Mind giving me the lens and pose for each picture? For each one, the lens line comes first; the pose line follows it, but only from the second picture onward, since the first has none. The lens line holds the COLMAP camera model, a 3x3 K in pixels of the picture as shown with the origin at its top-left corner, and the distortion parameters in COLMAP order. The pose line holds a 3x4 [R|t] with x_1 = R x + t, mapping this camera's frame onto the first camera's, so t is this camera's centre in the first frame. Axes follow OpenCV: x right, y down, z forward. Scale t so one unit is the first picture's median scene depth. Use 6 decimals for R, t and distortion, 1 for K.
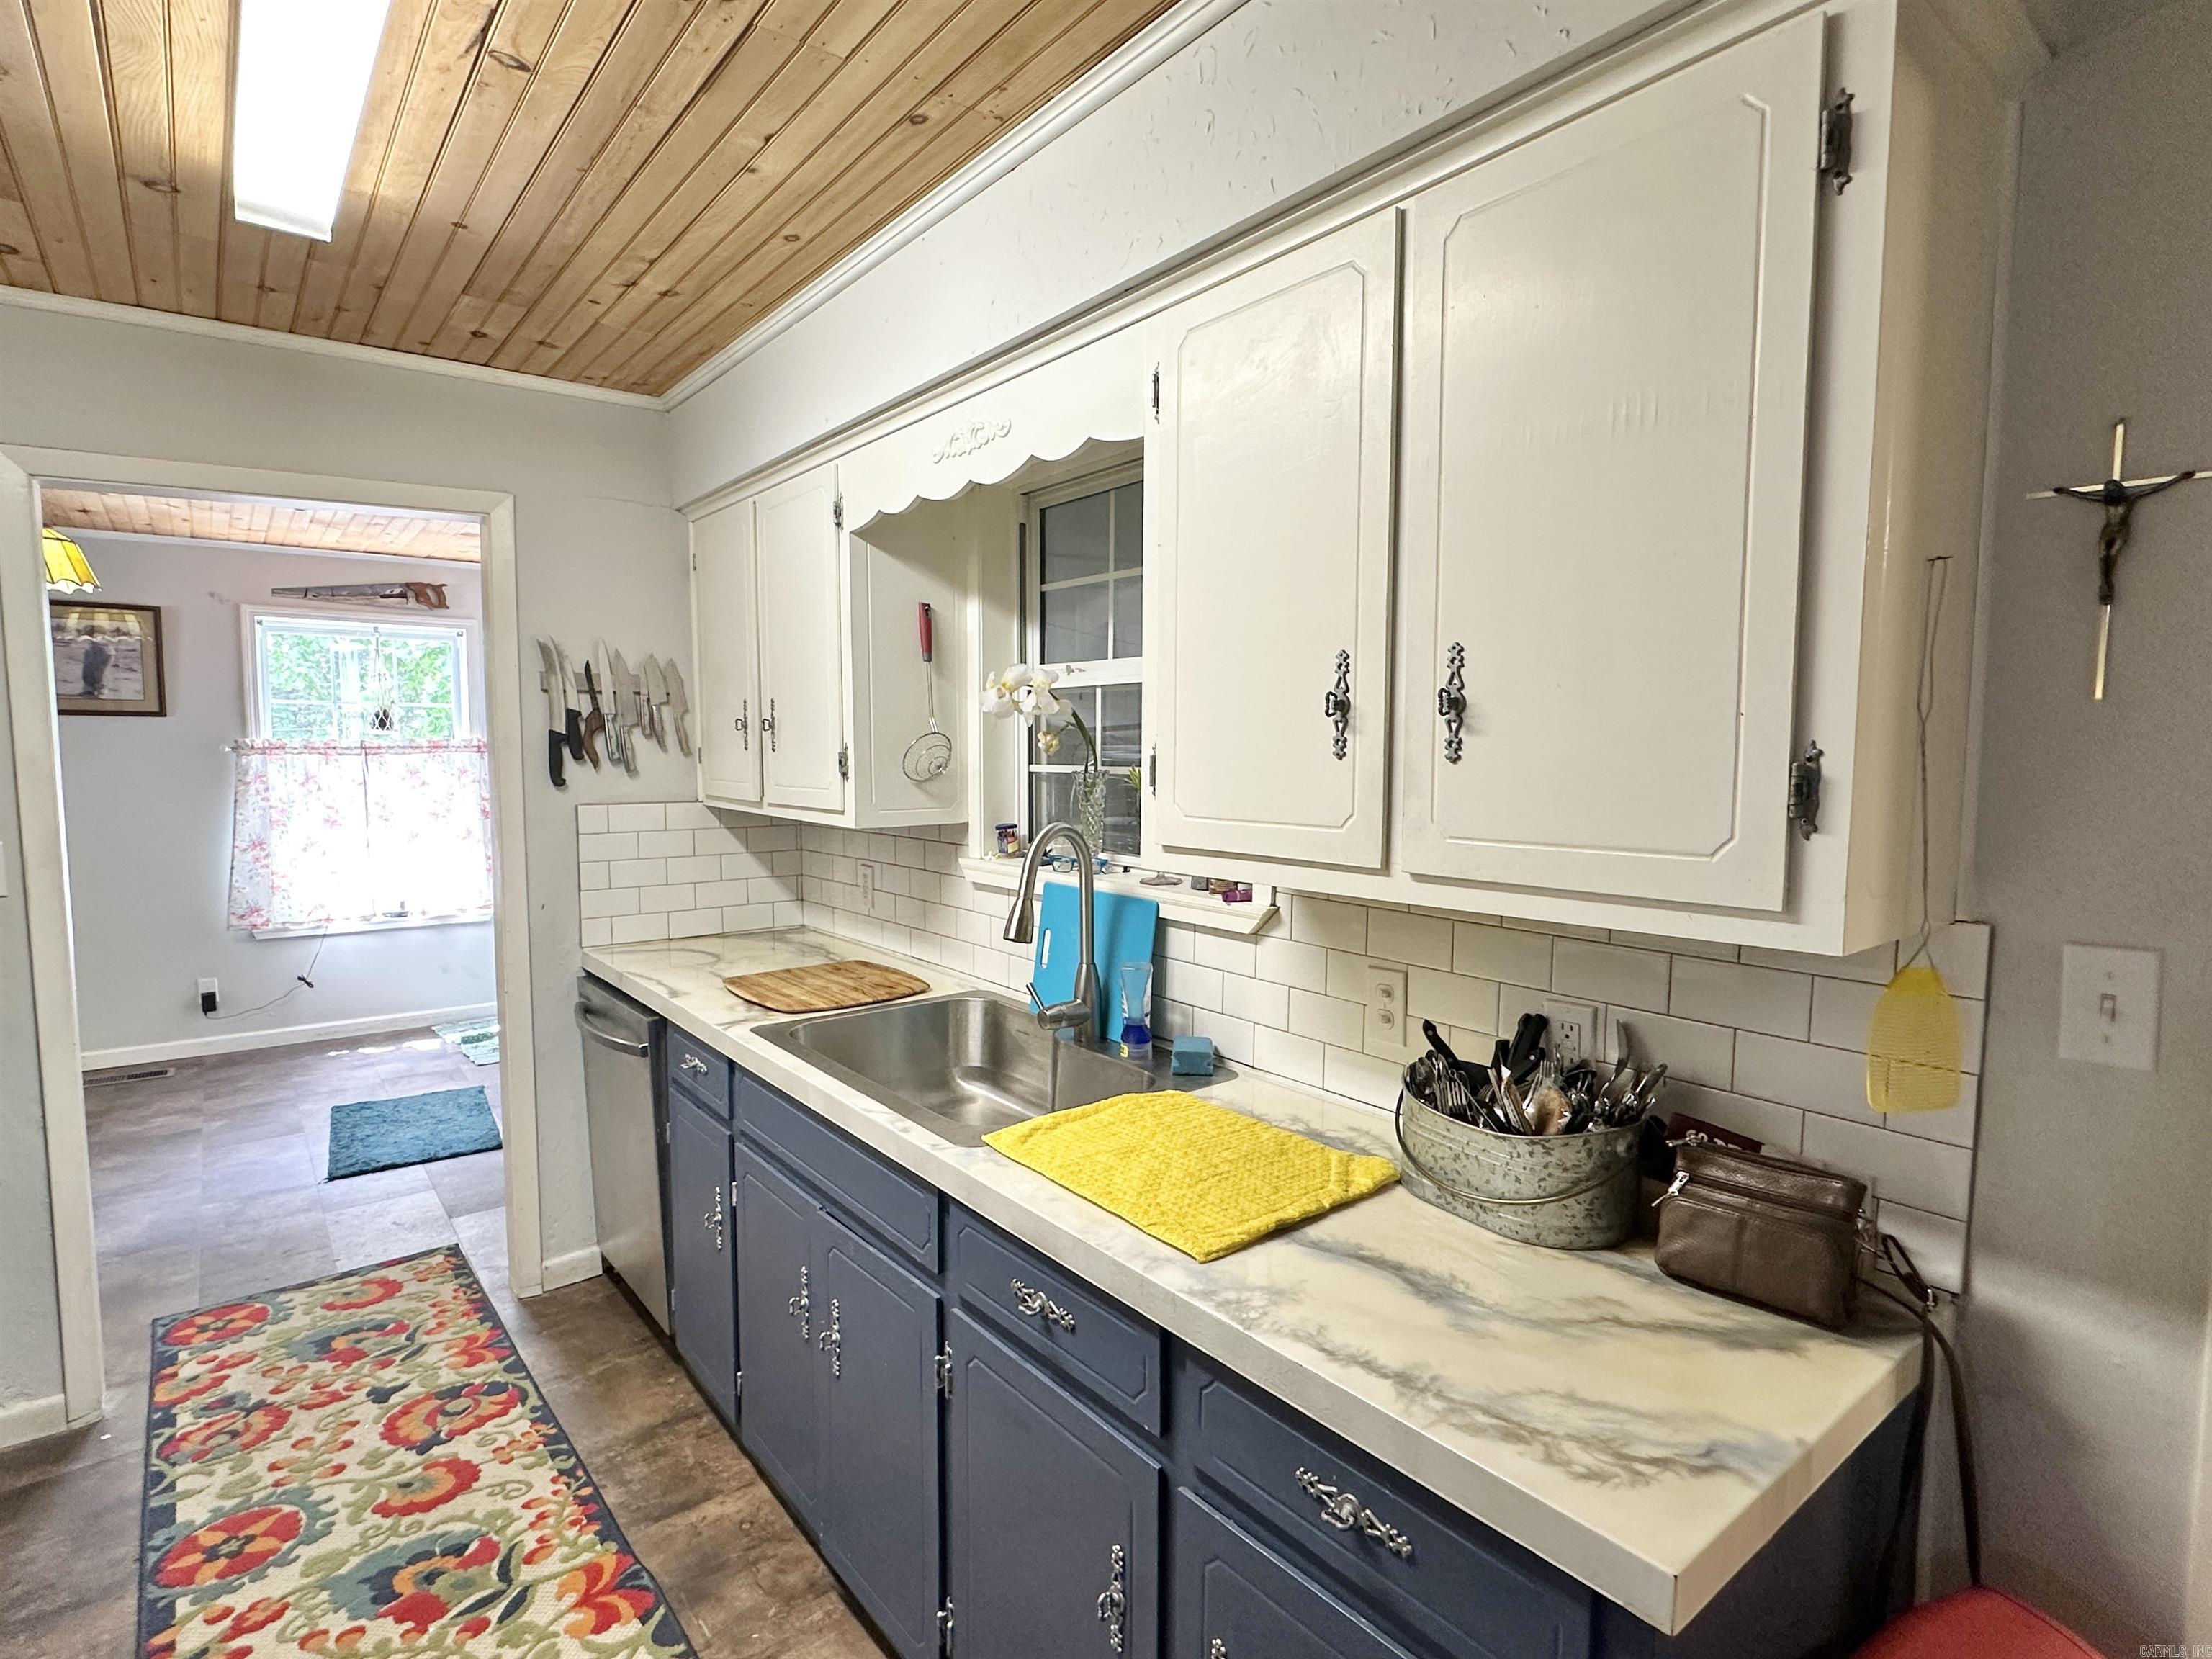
lens RADIAL K [[1114.4, 0, 1090.1], [0, 1114.4, 831.9], [0, 0, 1]] dist [0.005292, -0.001389]
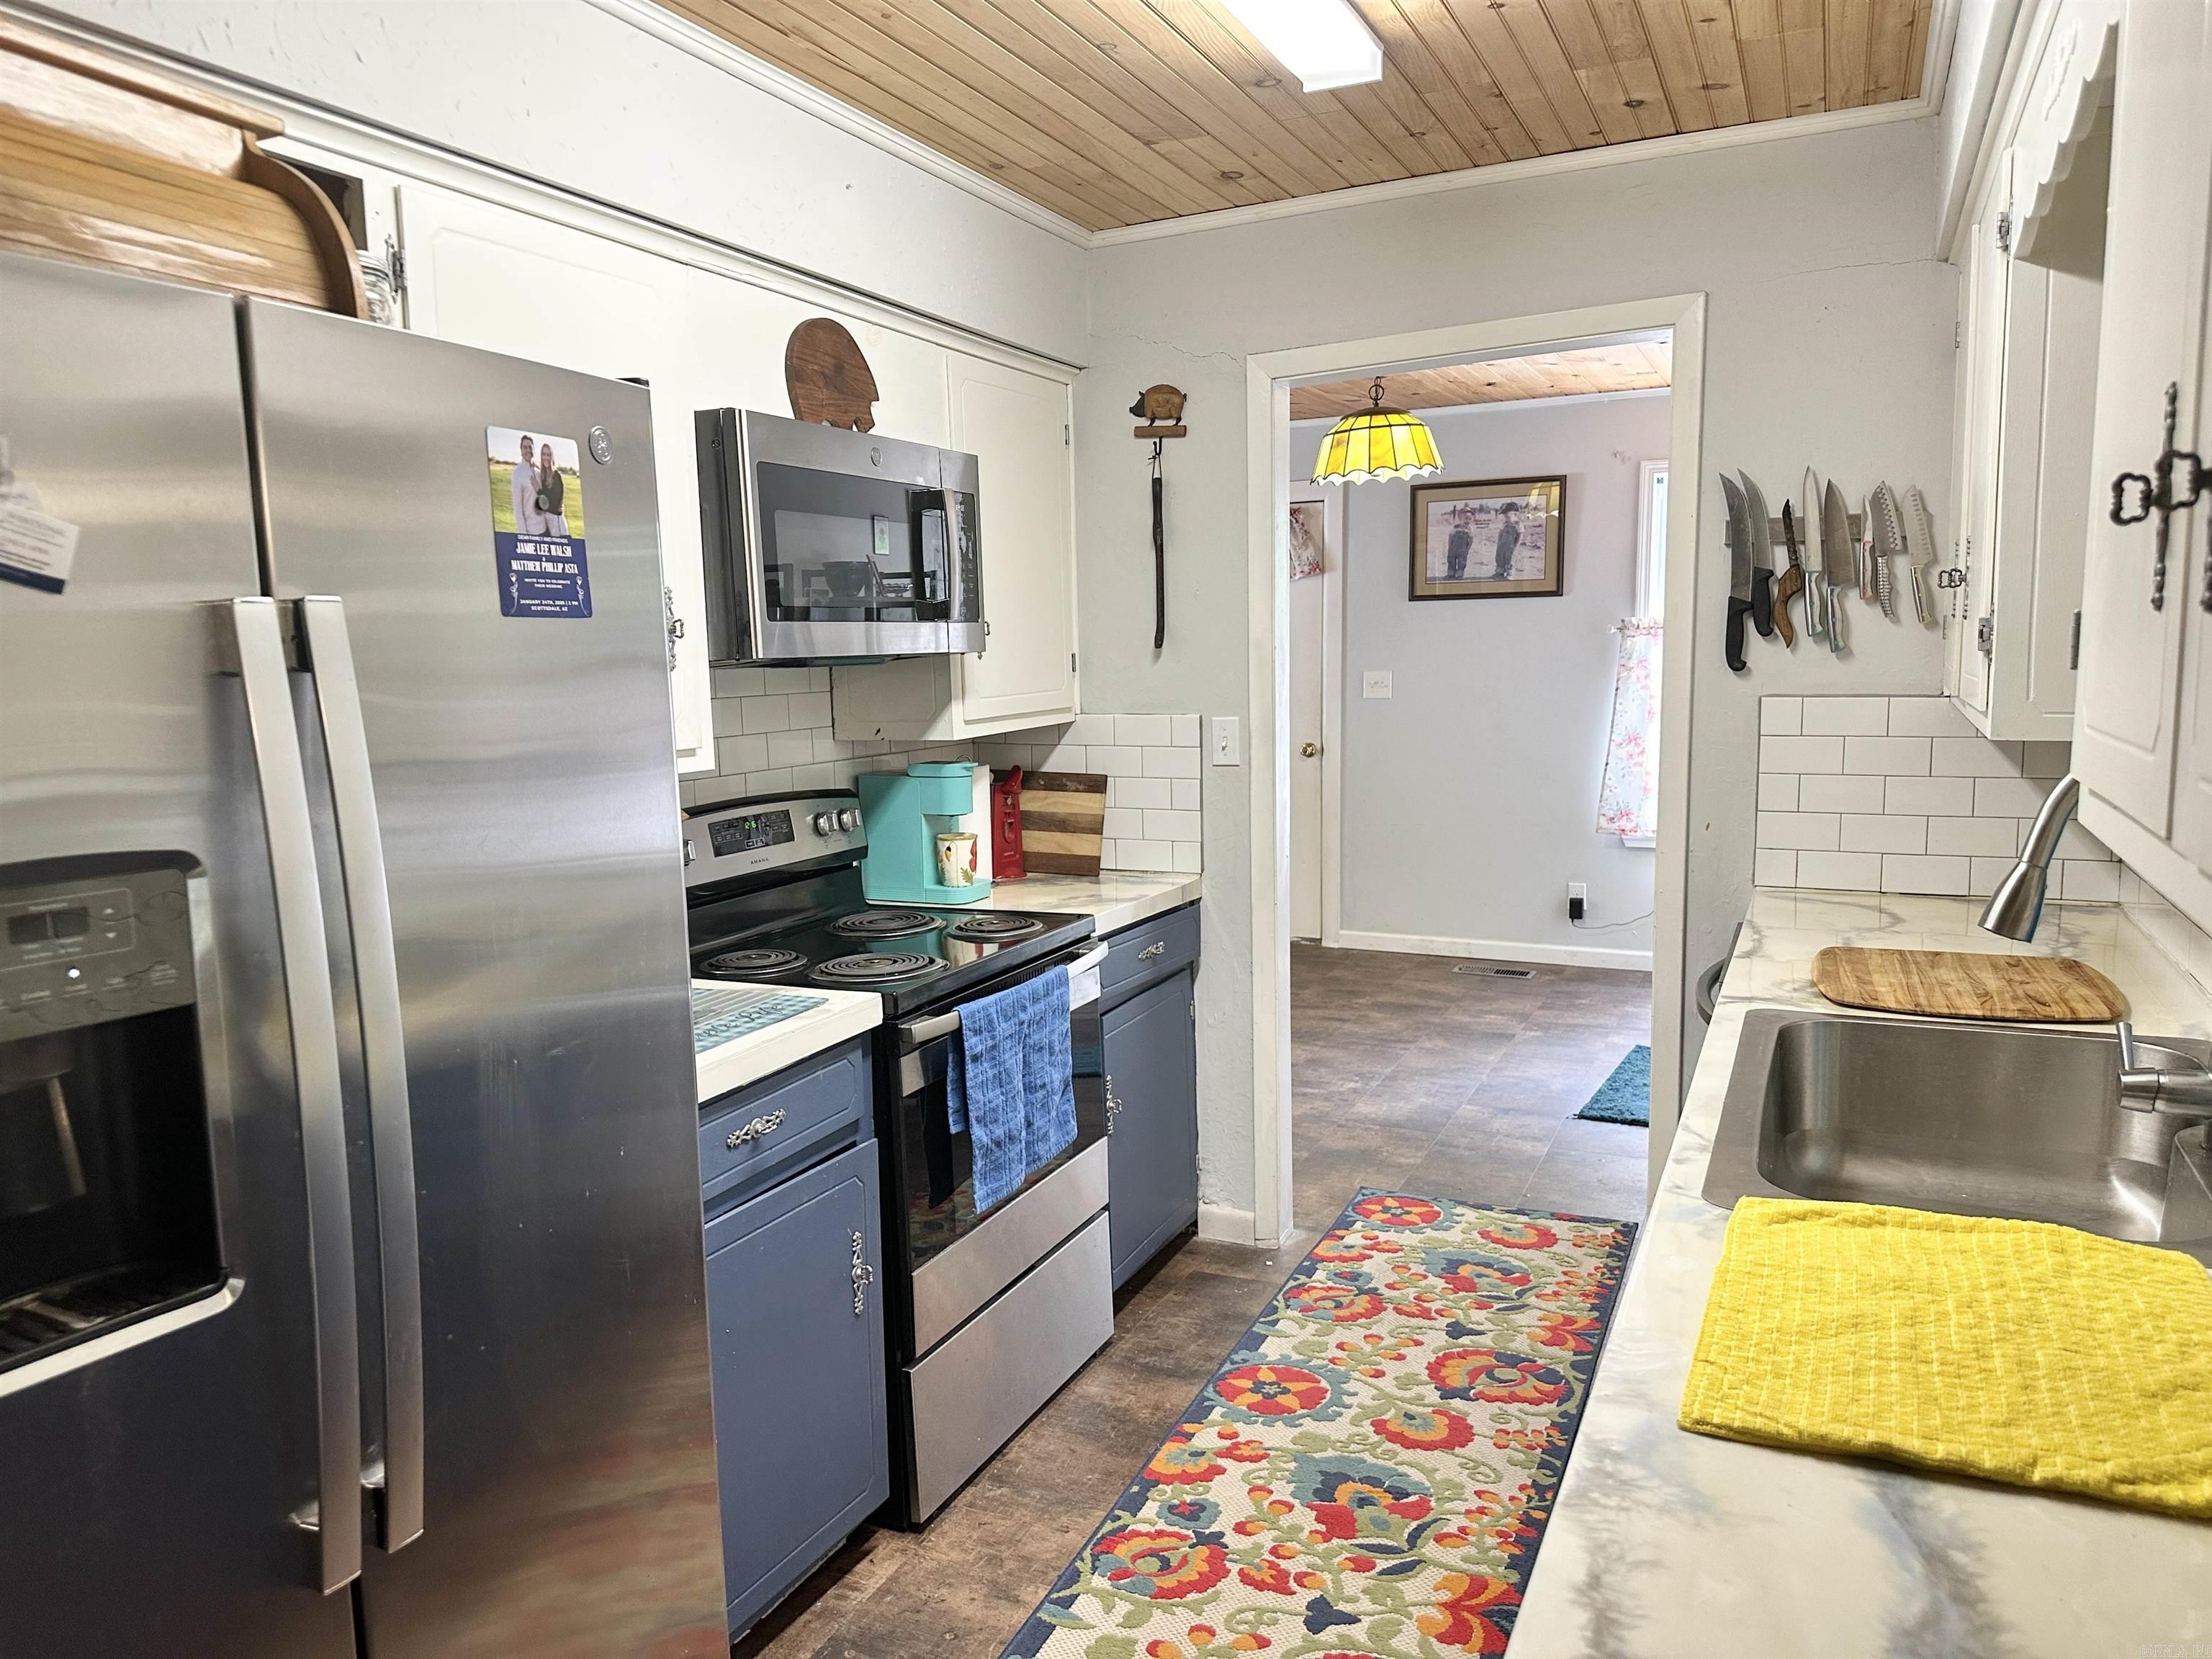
lens RADIAL K [[1553.2, 0, 1105.3], [0, 1553.2, 827.1], [0, 0, 1]] dist [0.022382, -0.016767]
pose [[0.458695, 0.098768, -0.883088, 0.334662], [-0.052949, 0.995076, 0.083790, -0.000917], [0.887015, 0.008324, 0.461666, 0.151811]]
